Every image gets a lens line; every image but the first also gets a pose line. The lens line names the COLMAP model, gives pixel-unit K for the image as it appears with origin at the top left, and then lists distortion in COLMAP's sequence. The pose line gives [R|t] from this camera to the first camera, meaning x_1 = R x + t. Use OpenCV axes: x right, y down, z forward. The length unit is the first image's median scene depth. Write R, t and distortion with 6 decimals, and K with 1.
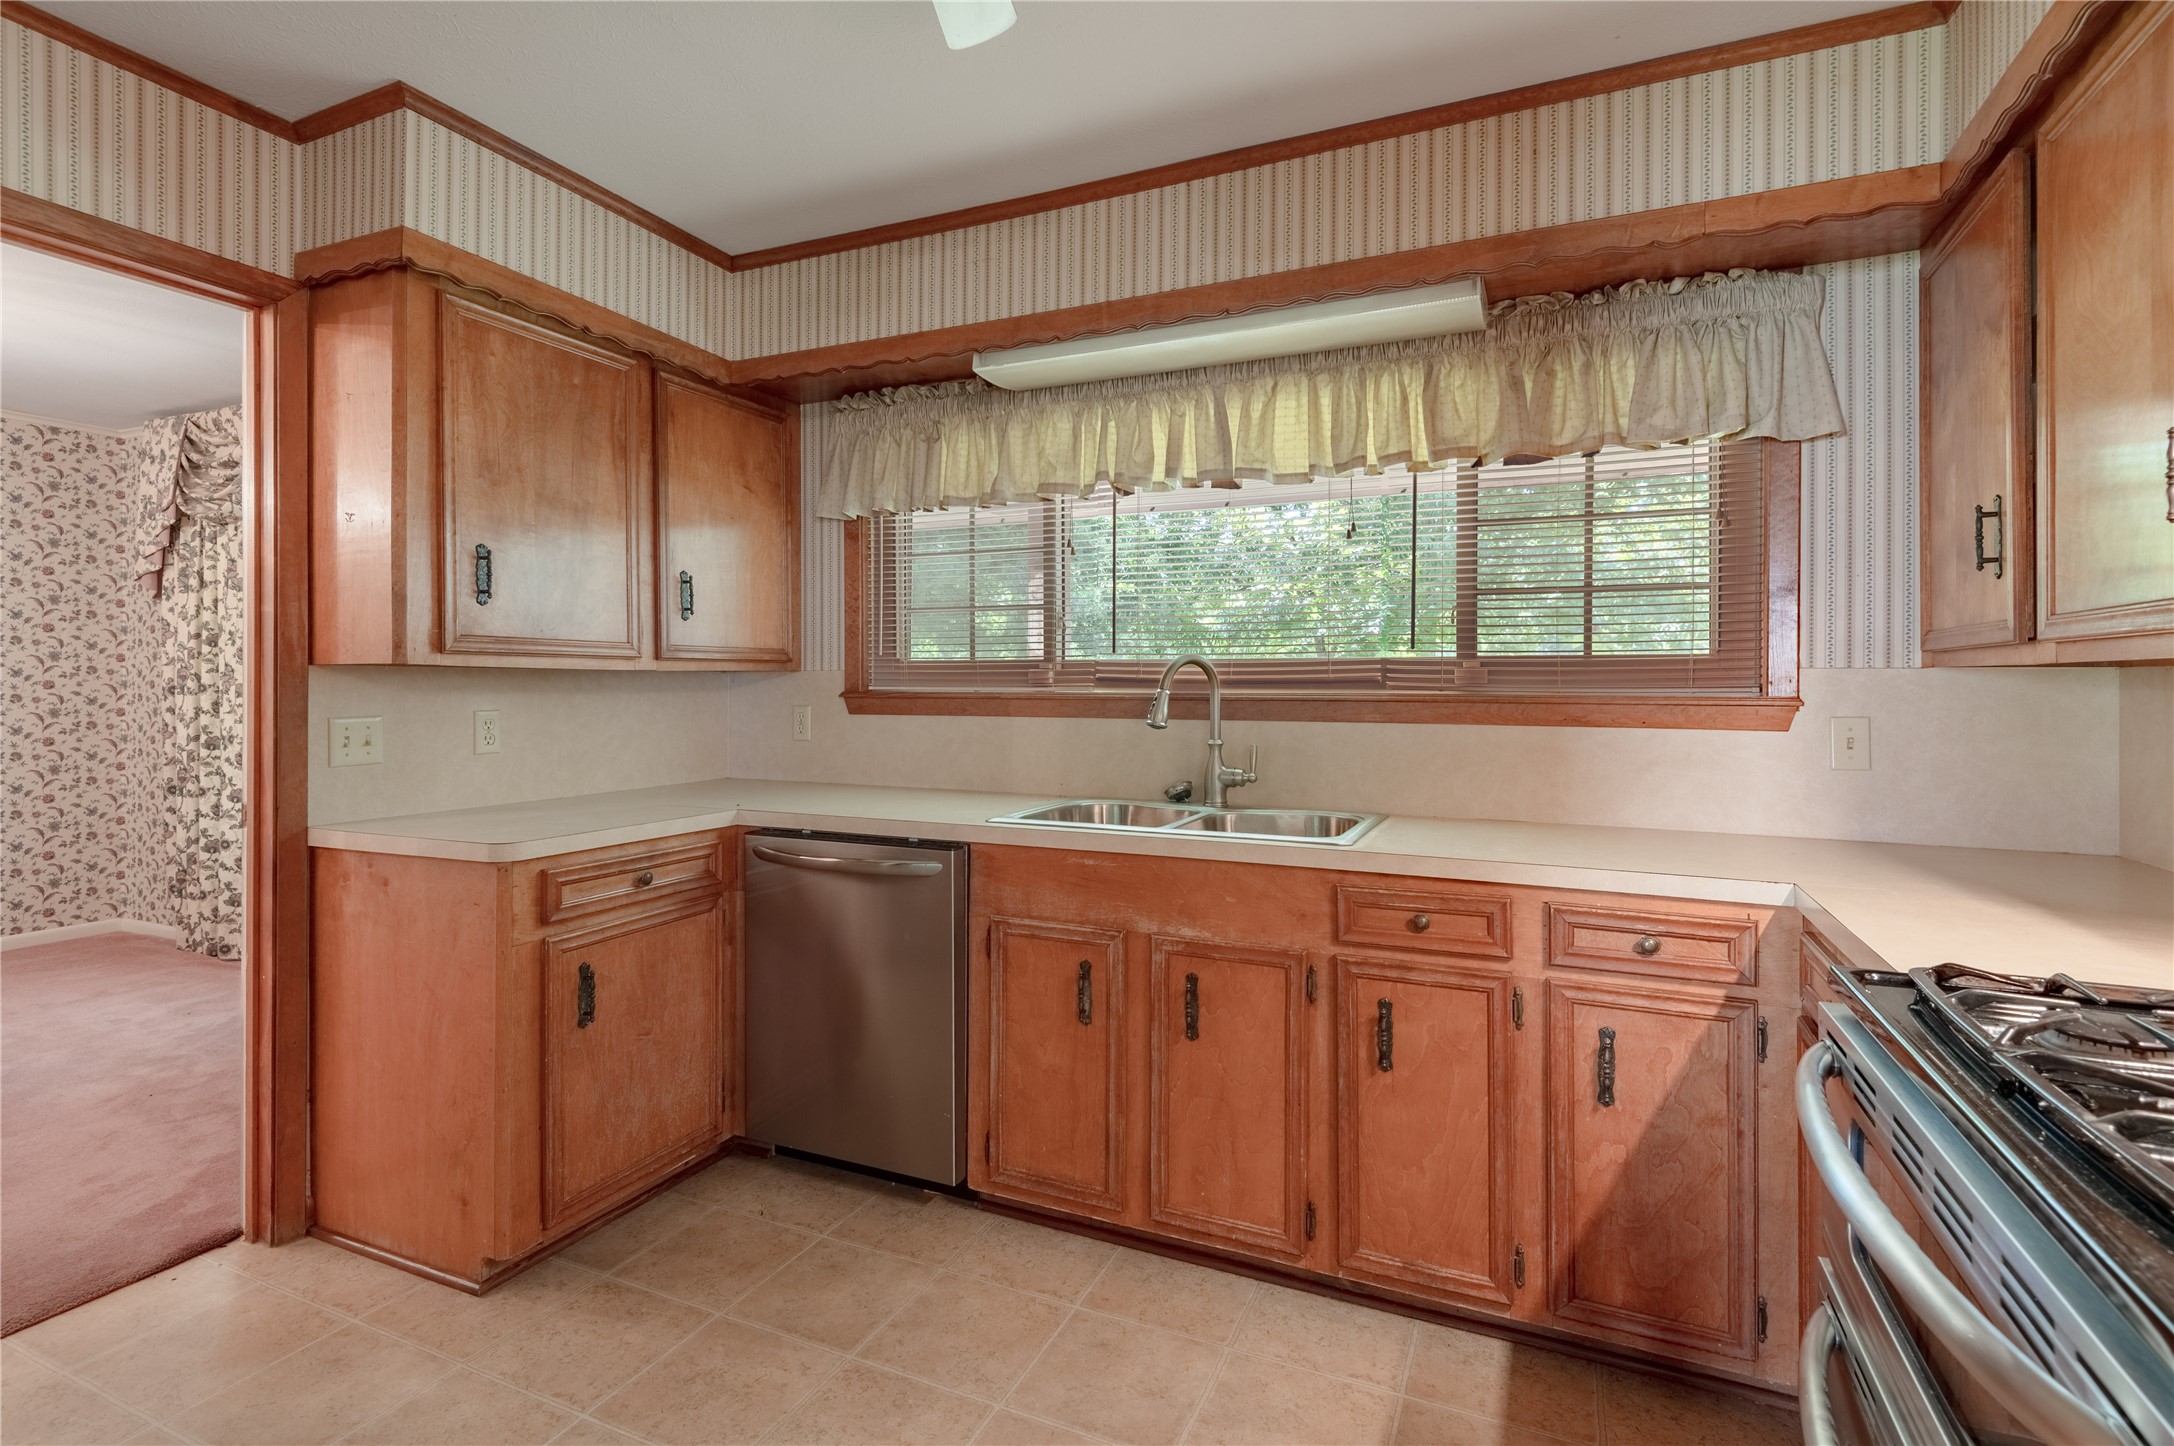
lens RADIAL K [[1008.3, 0, 1078.6], [0, 1008.3, 686.5], [0, 0, 1]] dist [0.026443, -0.012970]
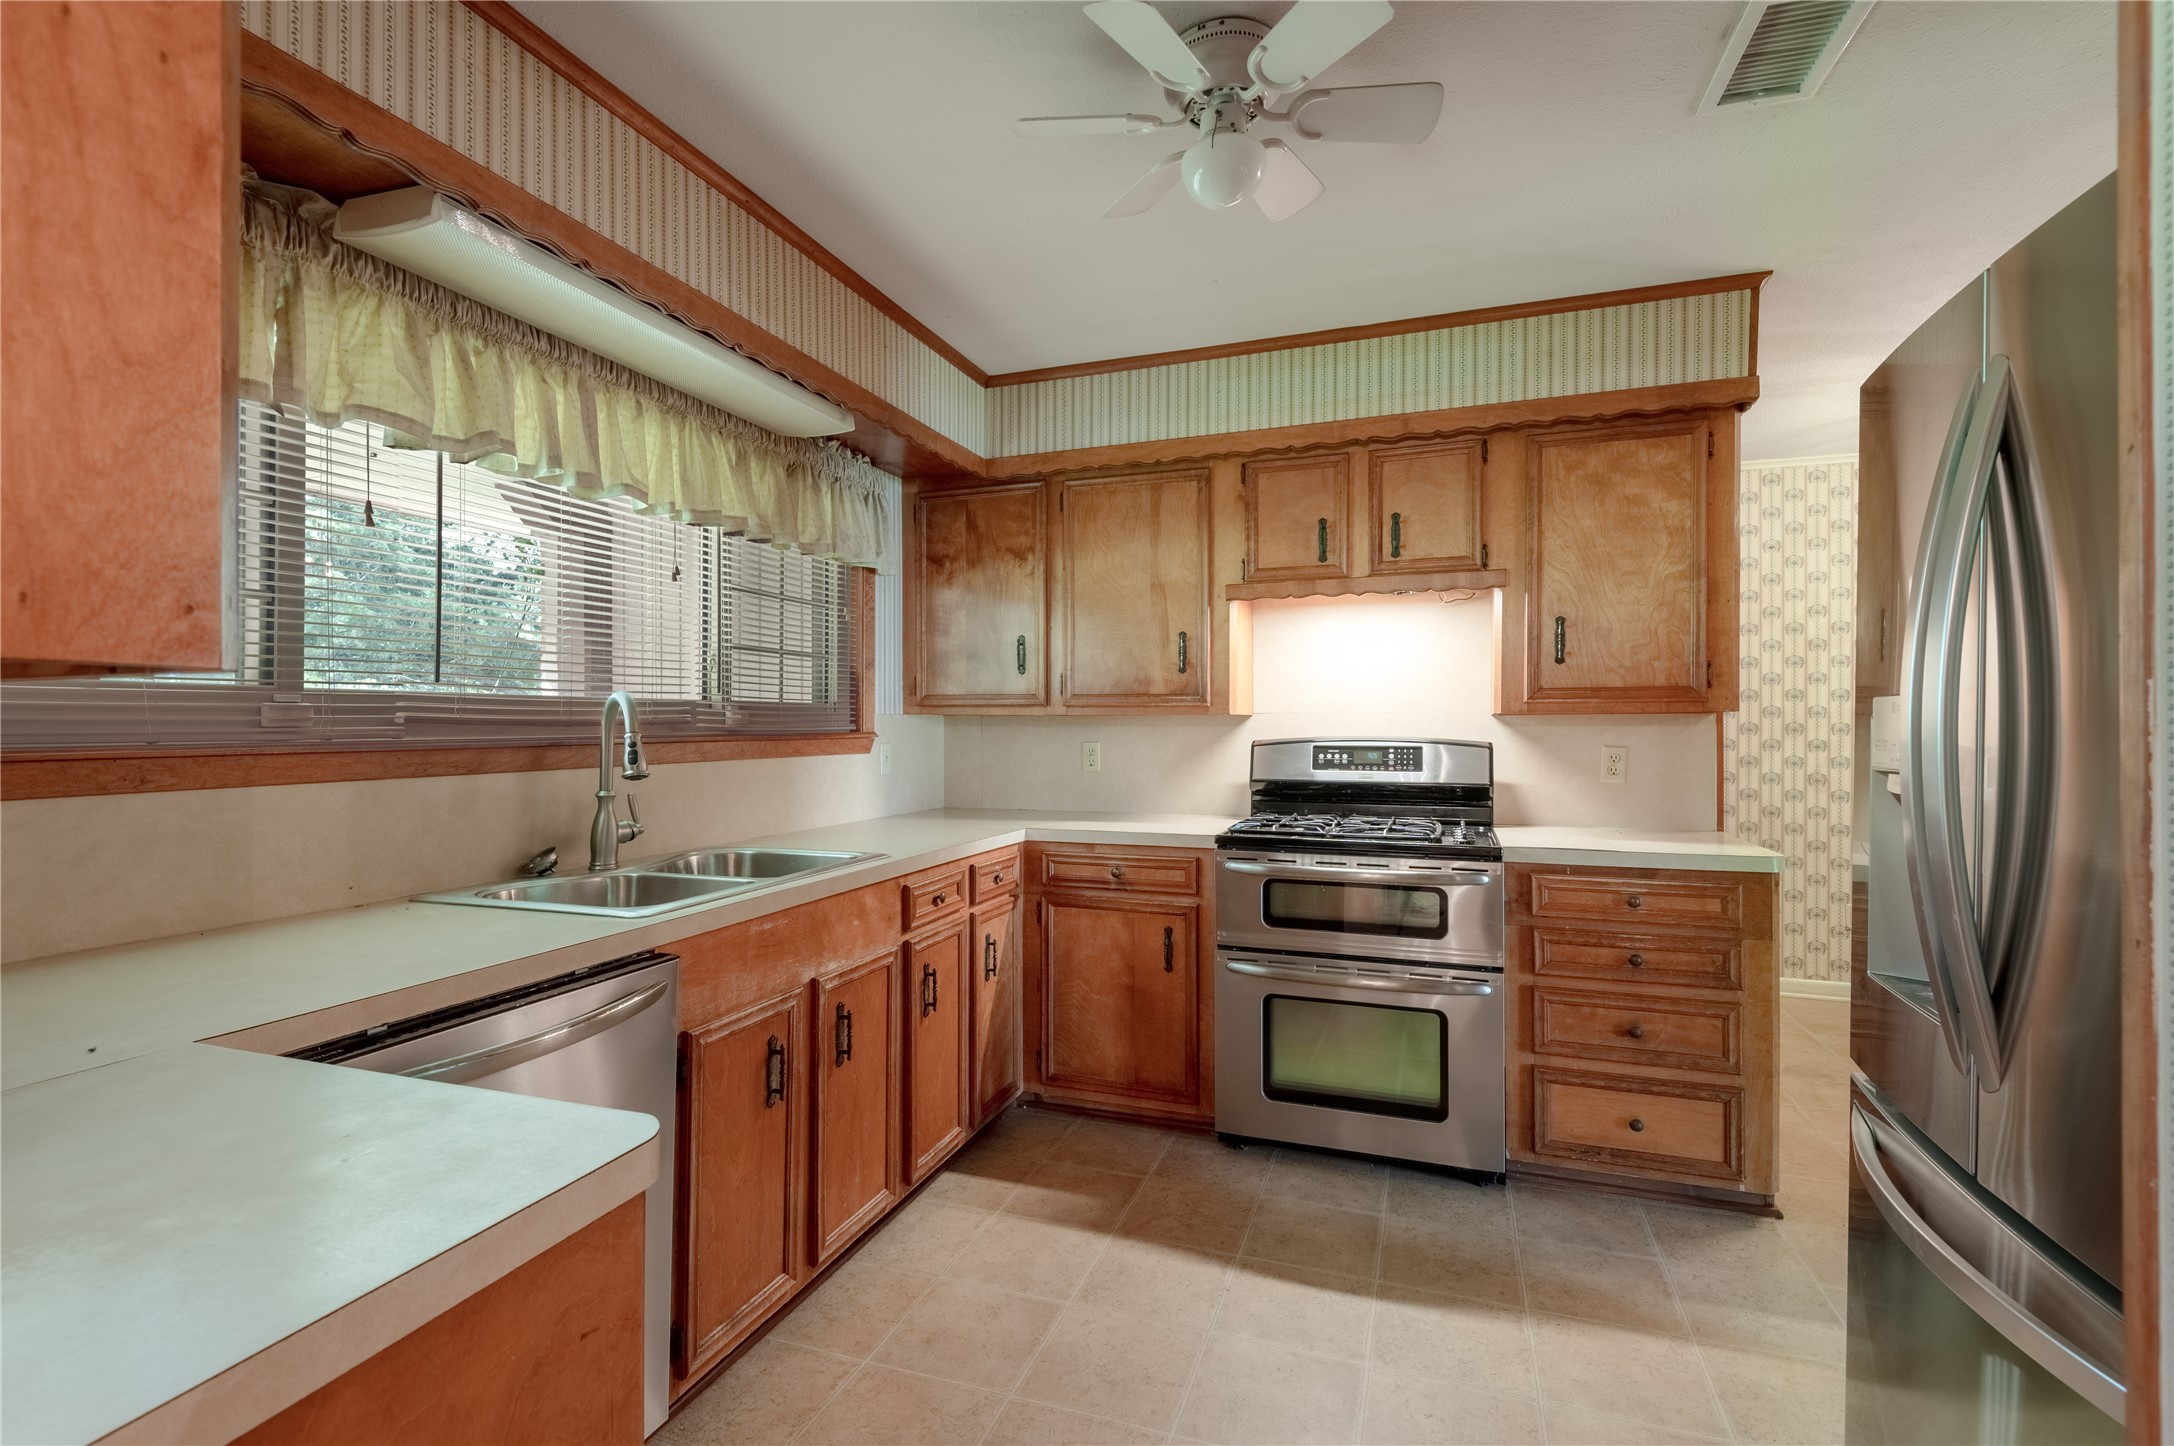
lens RADIAL K [[1008.3, 0, 1099.5], [0, 1008.3, 716.5], [0, 0, 1]] dist [0.026443, -0.012970]
pose [[-0.088991, -0.000278, 0.996032, -0.670770], [-0.001773, 0.999998, 0.000121, -0.010232], [-0.996031, -0.001755, -0.088991, 0.576352]]
